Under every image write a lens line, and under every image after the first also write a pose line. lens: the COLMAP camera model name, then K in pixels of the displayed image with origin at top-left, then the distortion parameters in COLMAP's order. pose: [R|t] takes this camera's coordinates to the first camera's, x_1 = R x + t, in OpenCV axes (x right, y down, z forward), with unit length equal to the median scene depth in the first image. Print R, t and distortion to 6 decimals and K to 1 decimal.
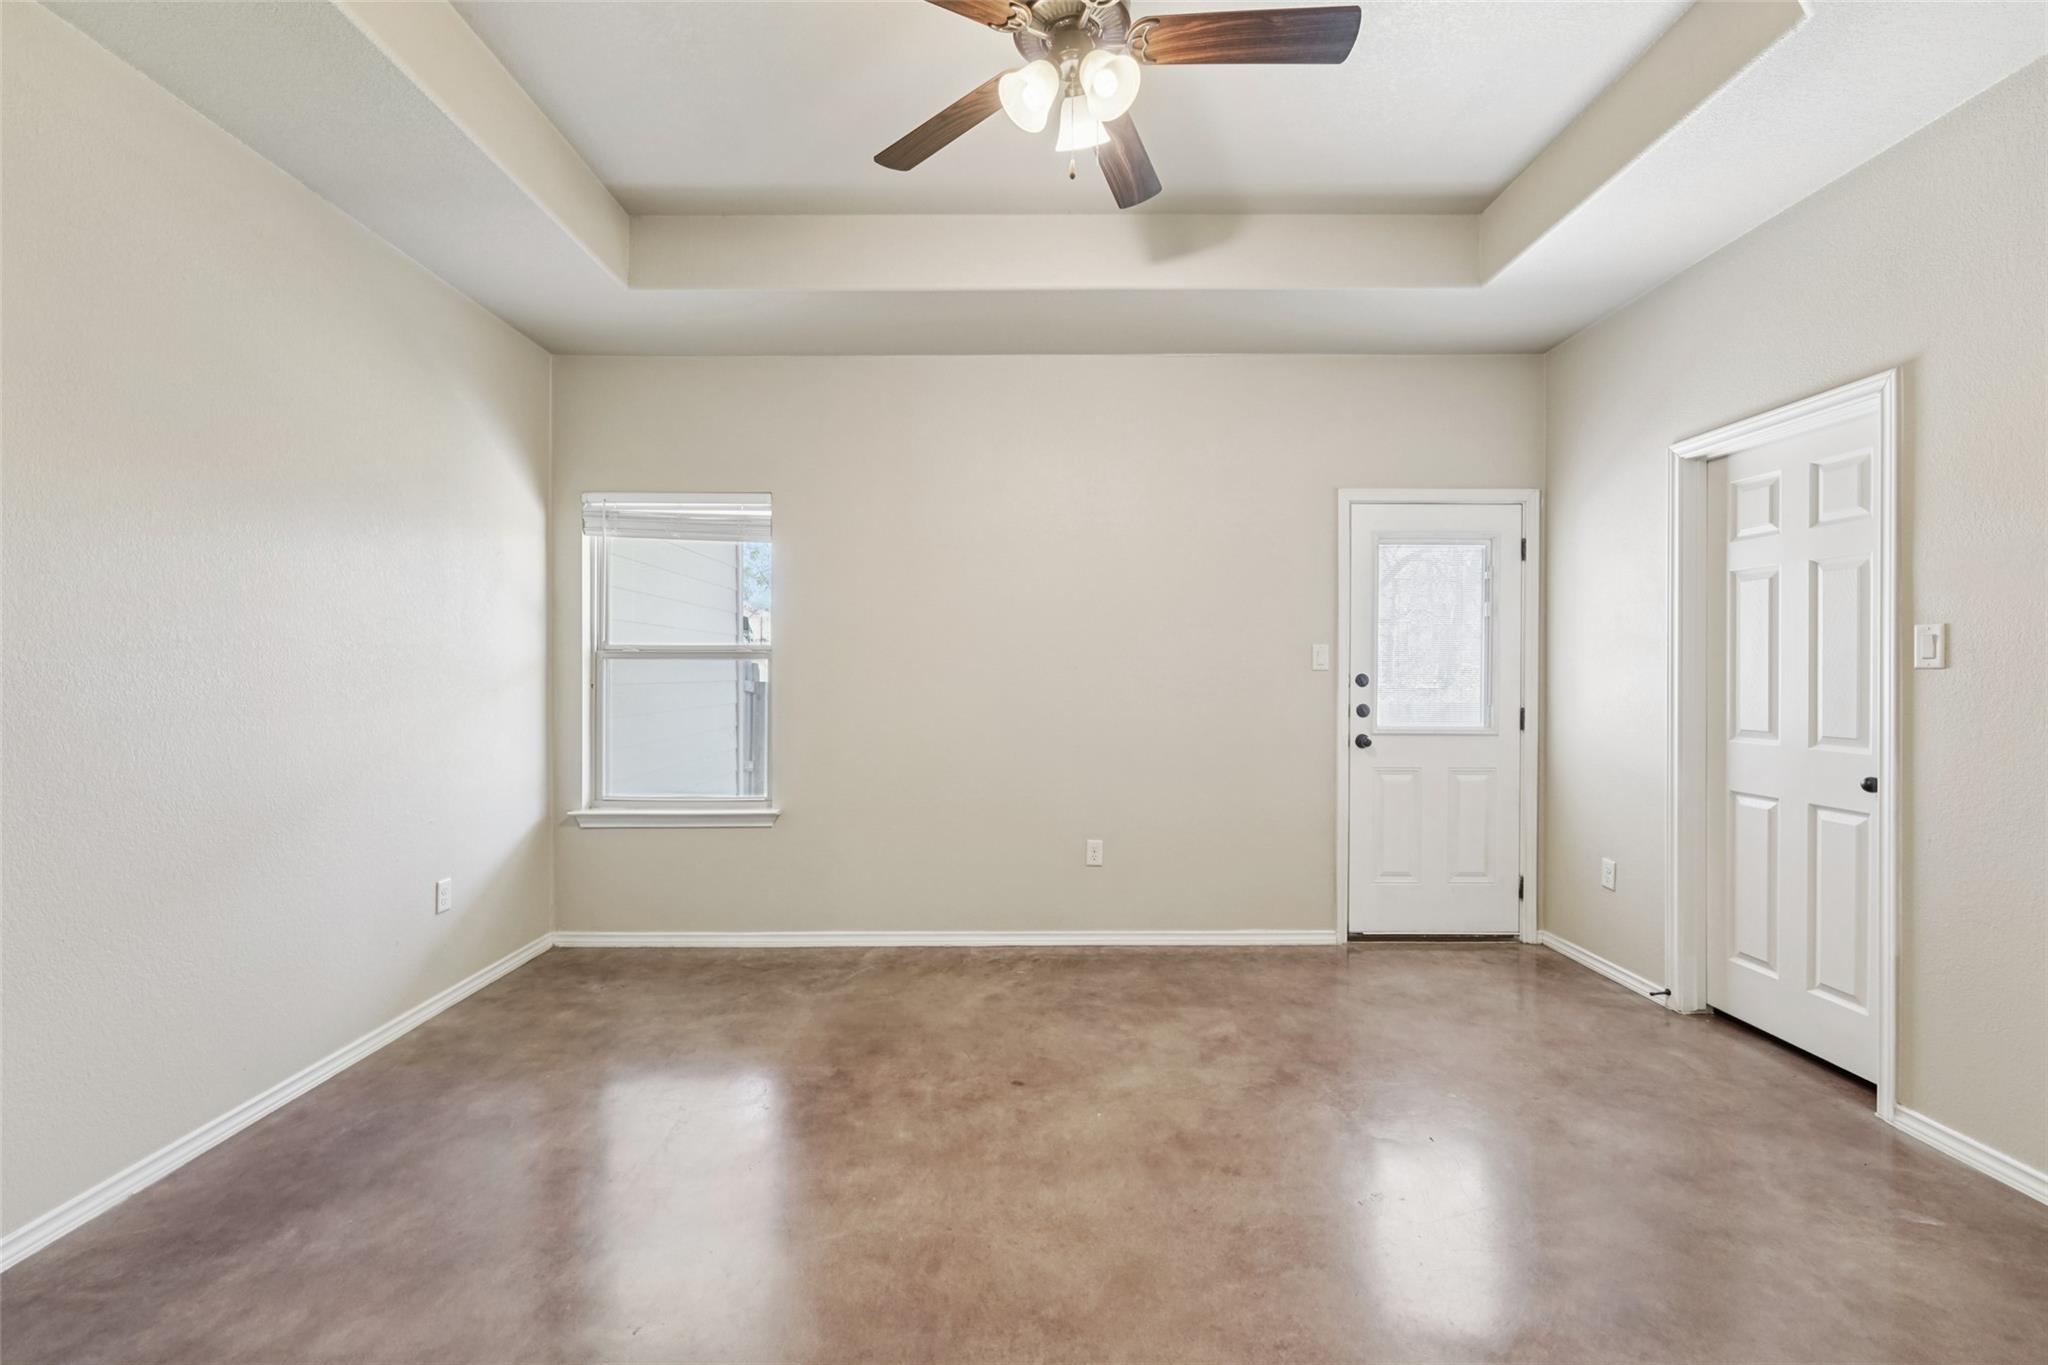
lens RADIAL K [[840.3, 0, 1015.1], [0, 840.3, 678.8], [0, 0, 1]] dist [-0.003581, -0.000358]
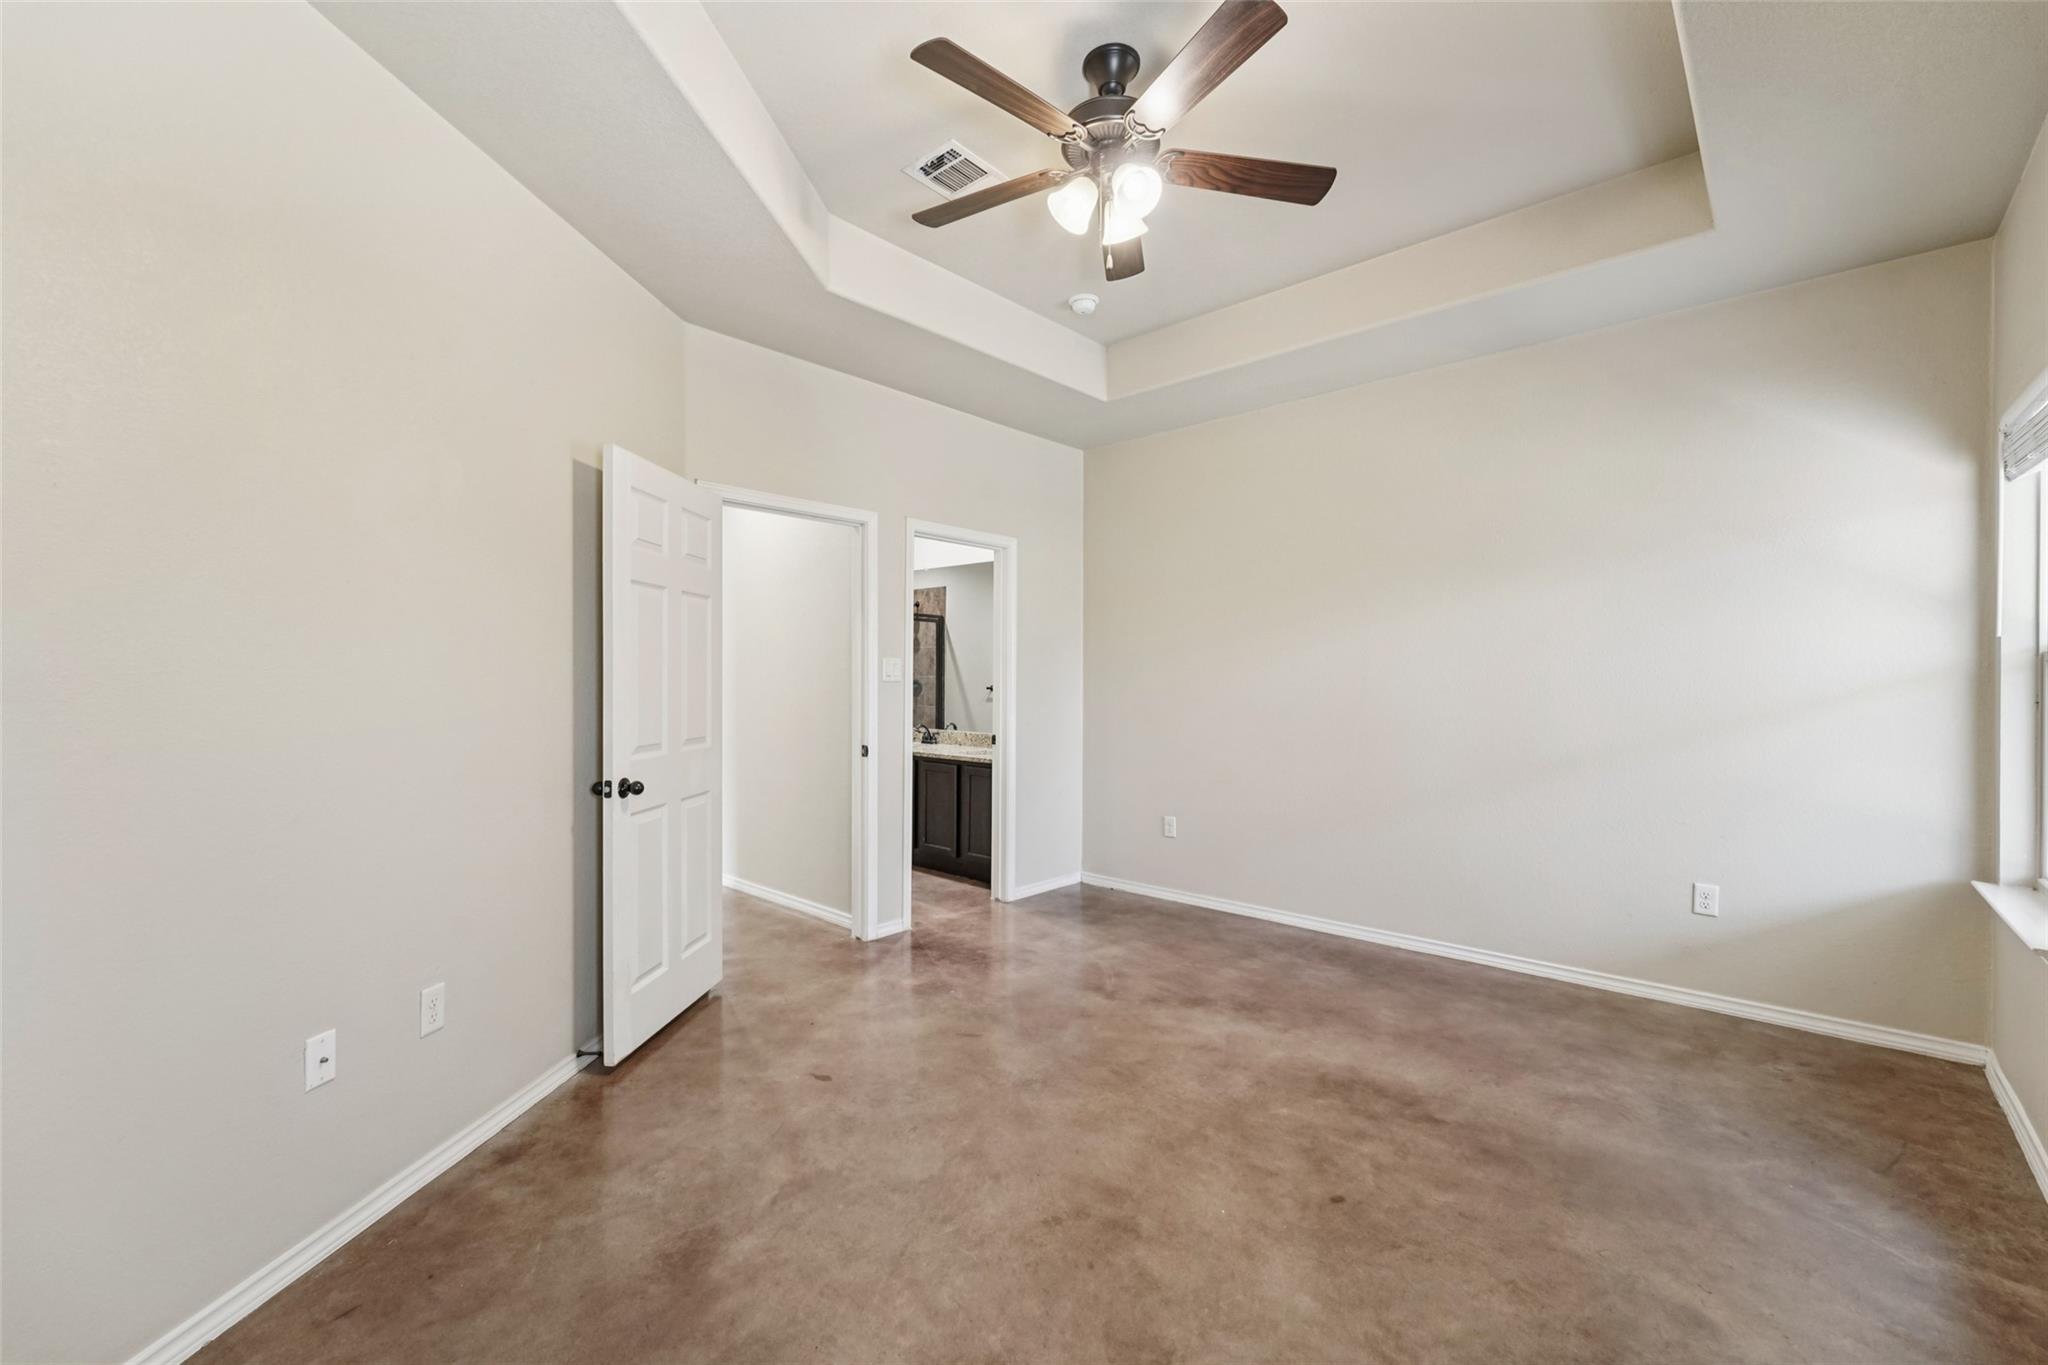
lens RADIAL K [[840.3, 0, 1020.4], [0, 840.3, 681.5], [0, 0, 1]] dist [-0.003581, -0.000358]
pose [[-0.676177, -0.002126, -0.736736, 0.782675], [-0.006032, 0.999978, 0.002651, -0.009249], [0.736715, 0.006237, -0.676175, 1.295622]]
